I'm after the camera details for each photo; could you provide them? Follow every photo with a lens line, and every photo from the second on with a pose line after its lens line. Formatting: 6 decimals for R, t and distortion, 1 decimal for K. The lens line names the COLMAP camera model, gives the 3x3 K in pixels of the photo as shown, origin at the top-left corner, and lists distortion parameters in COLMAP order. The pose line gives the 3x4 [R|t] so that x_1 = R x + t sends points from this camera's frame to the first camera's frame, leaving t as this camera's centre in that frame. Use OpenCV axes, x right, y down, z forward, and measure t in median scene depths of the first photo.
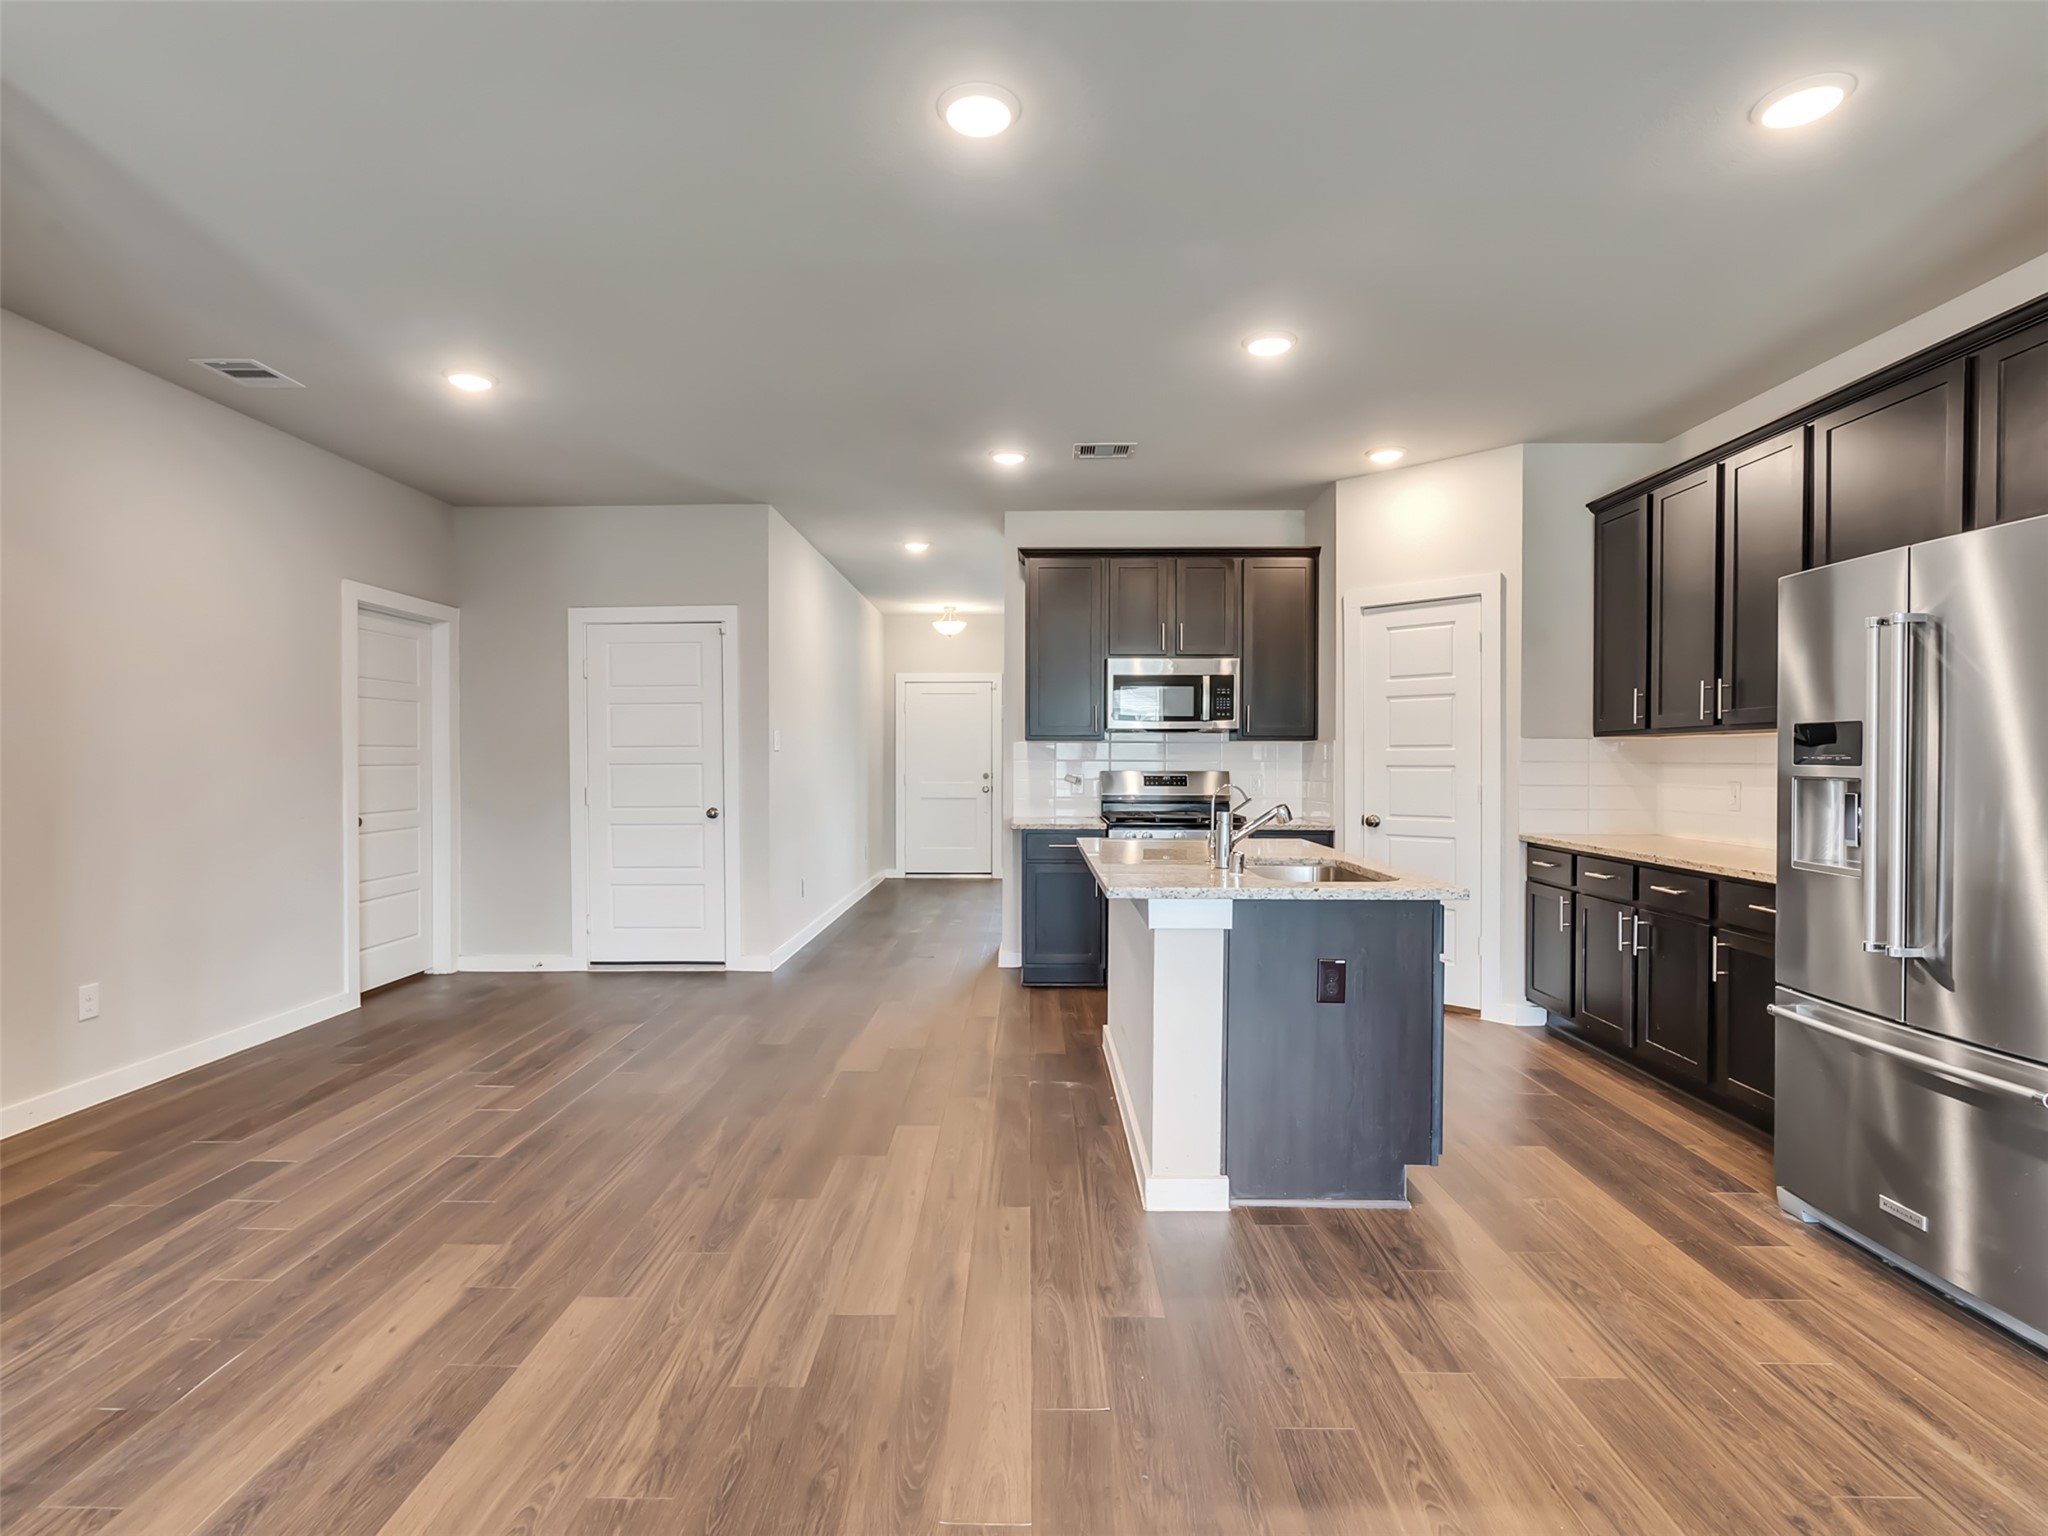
lens RADIAL K [[1053.0, 0, 1019.3], [0, 1053.0, 770.7], [0, 0, 1]] dist [-0.009156, -0.001392]
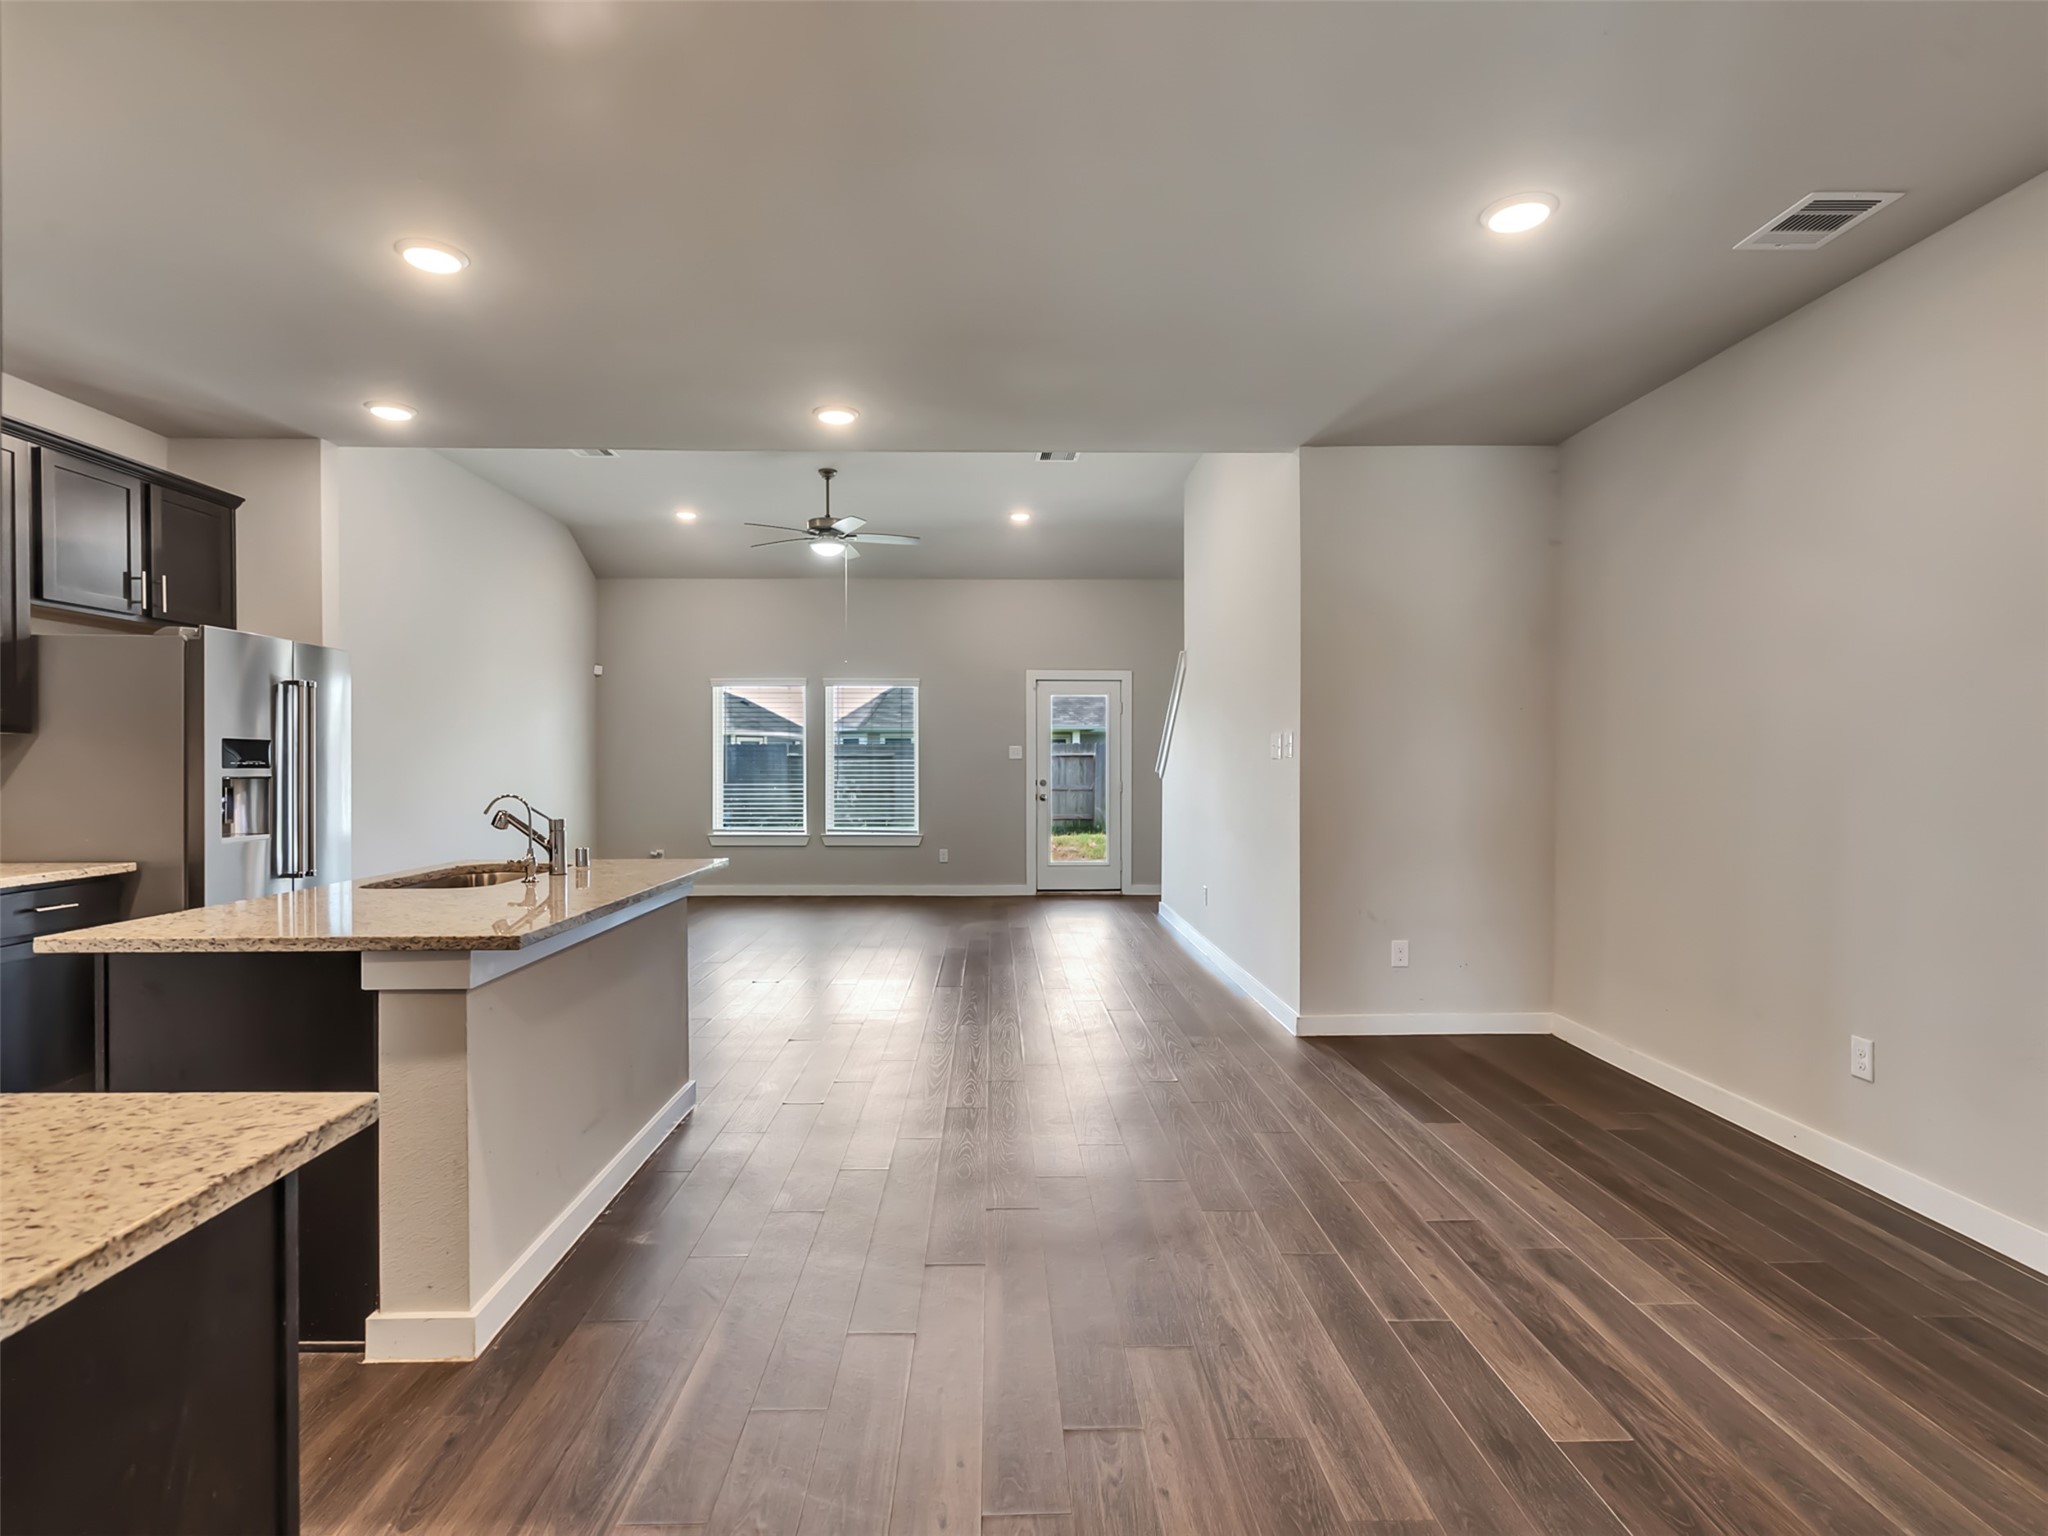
lens RADIAL K [[1053.0, 0, 1012.5], [0, 1053.0, 767.1], [0, 0, 1]] dist [-0.009156, -0.001392]
pose [[-0.999569, -0.001381, -0.029330, -0.118973], [-0.001732, 0.999927, 0.011951, -0.012077], [0.029311, 0.011997, -0.999498, 1.144784]]
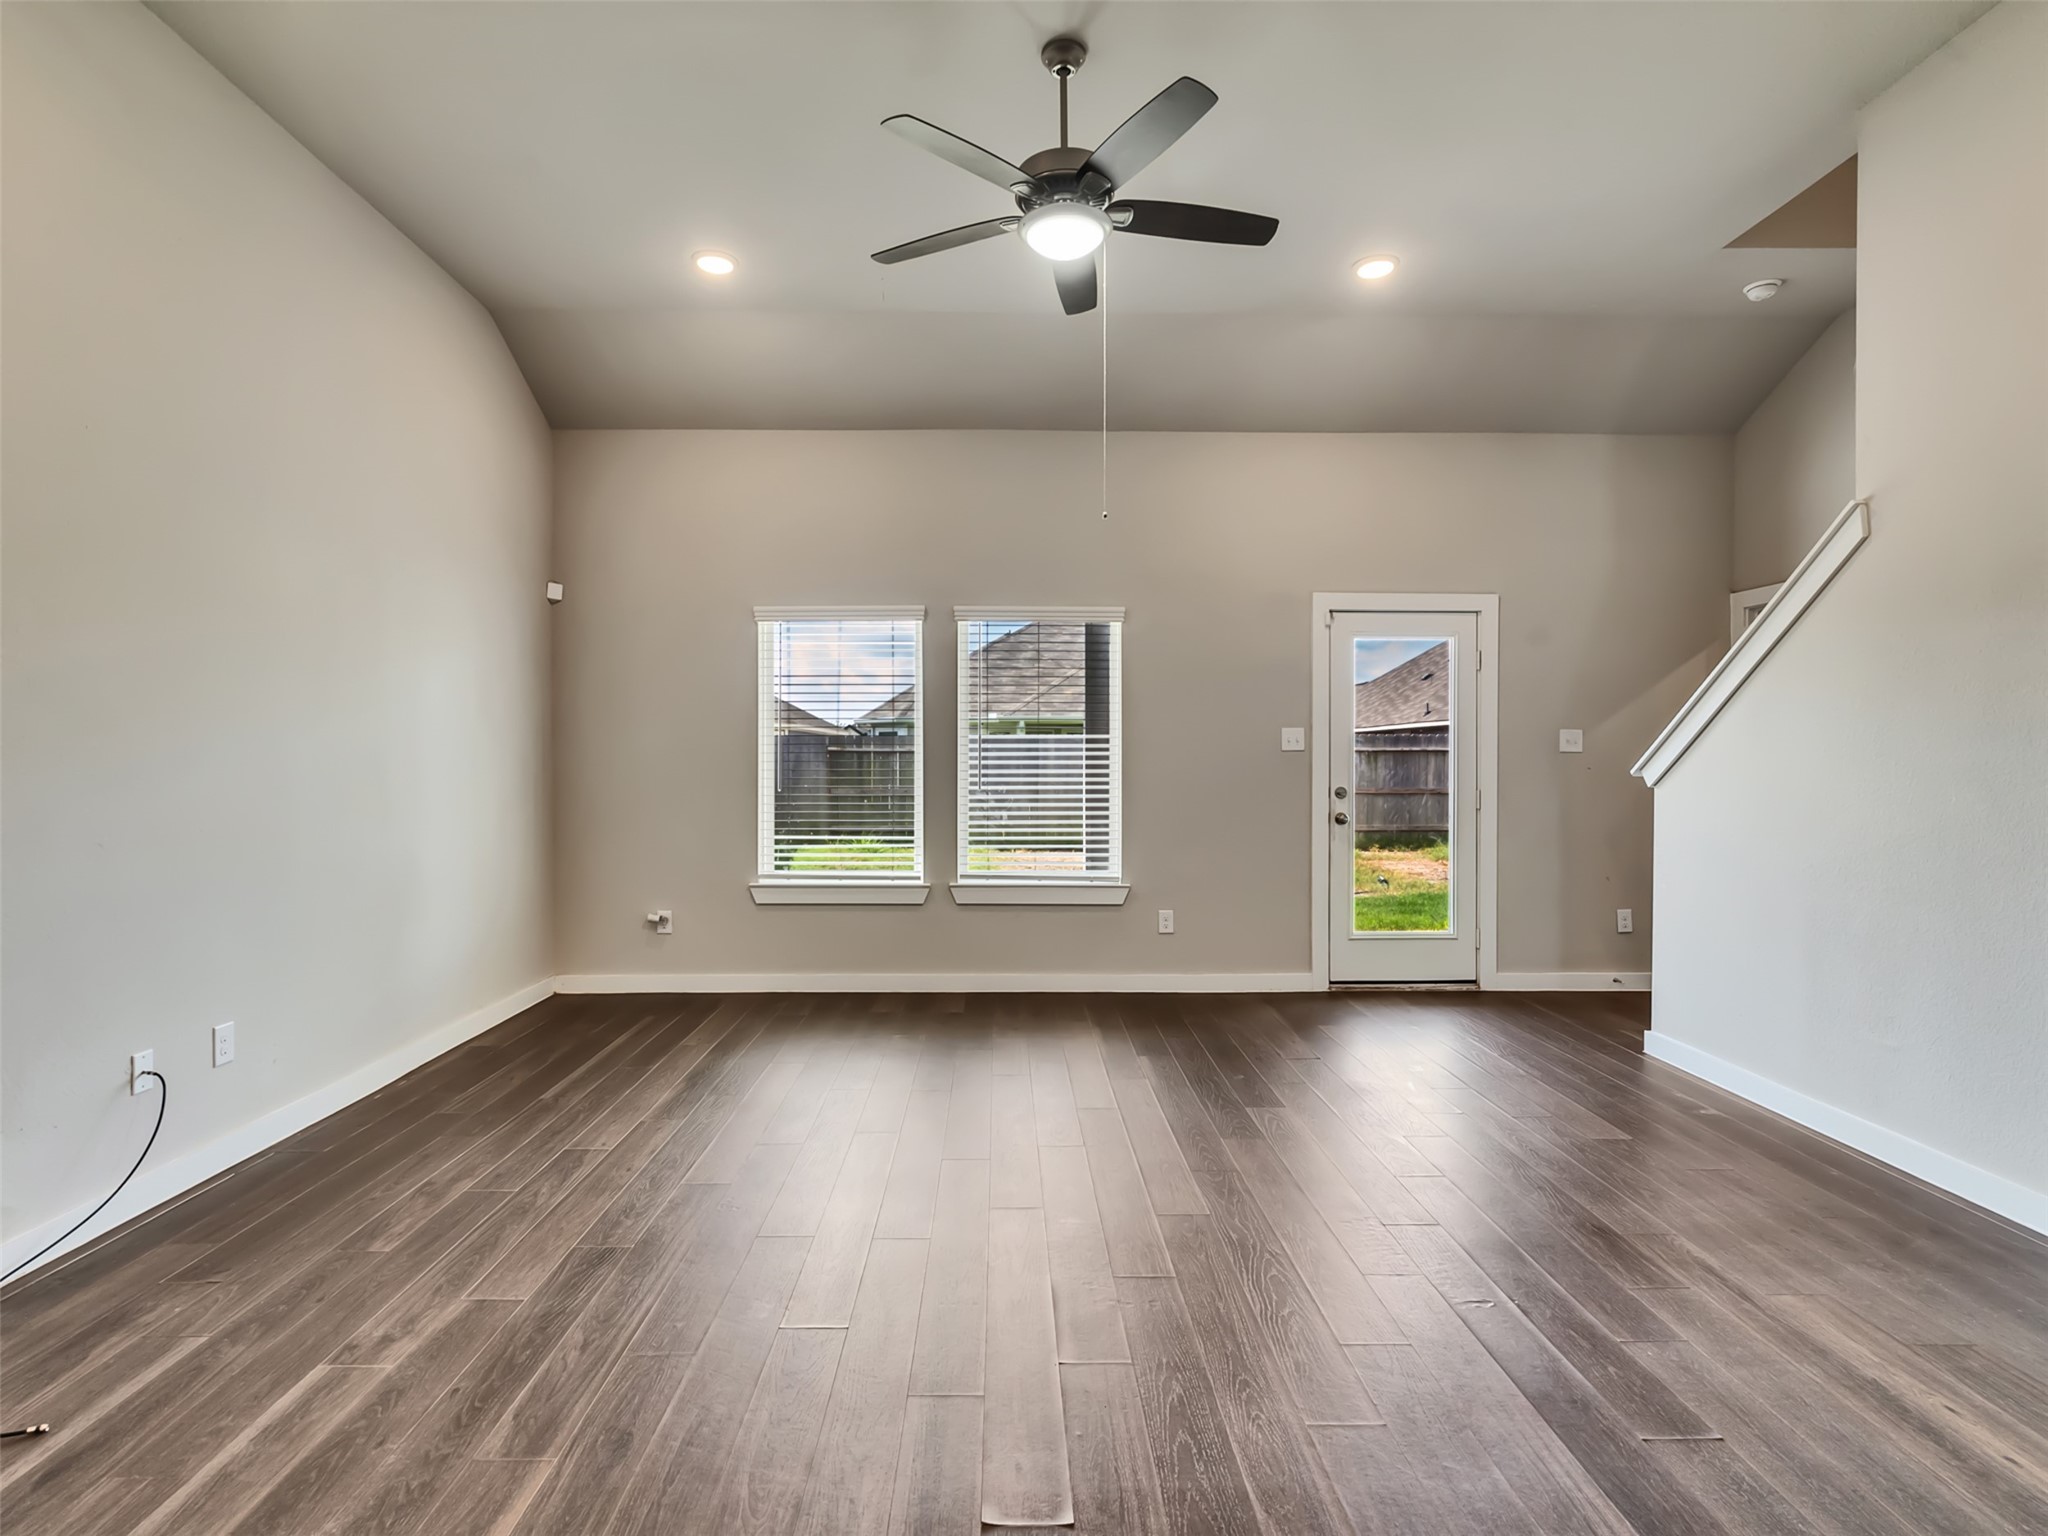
lens RADIAL K [[1053.0, 0, 1013.3], [0, 1053.0, 769.8], [0, 0, 1]] dist [-0.009156, -0.001392]
pose [[-0.999716, -0.002554, -0.023700, 0.100915], [-0.002930, 0.999870, 0.015828, -0.001761], [0.023657, 0.015893, -0.999594, 0.409733]]
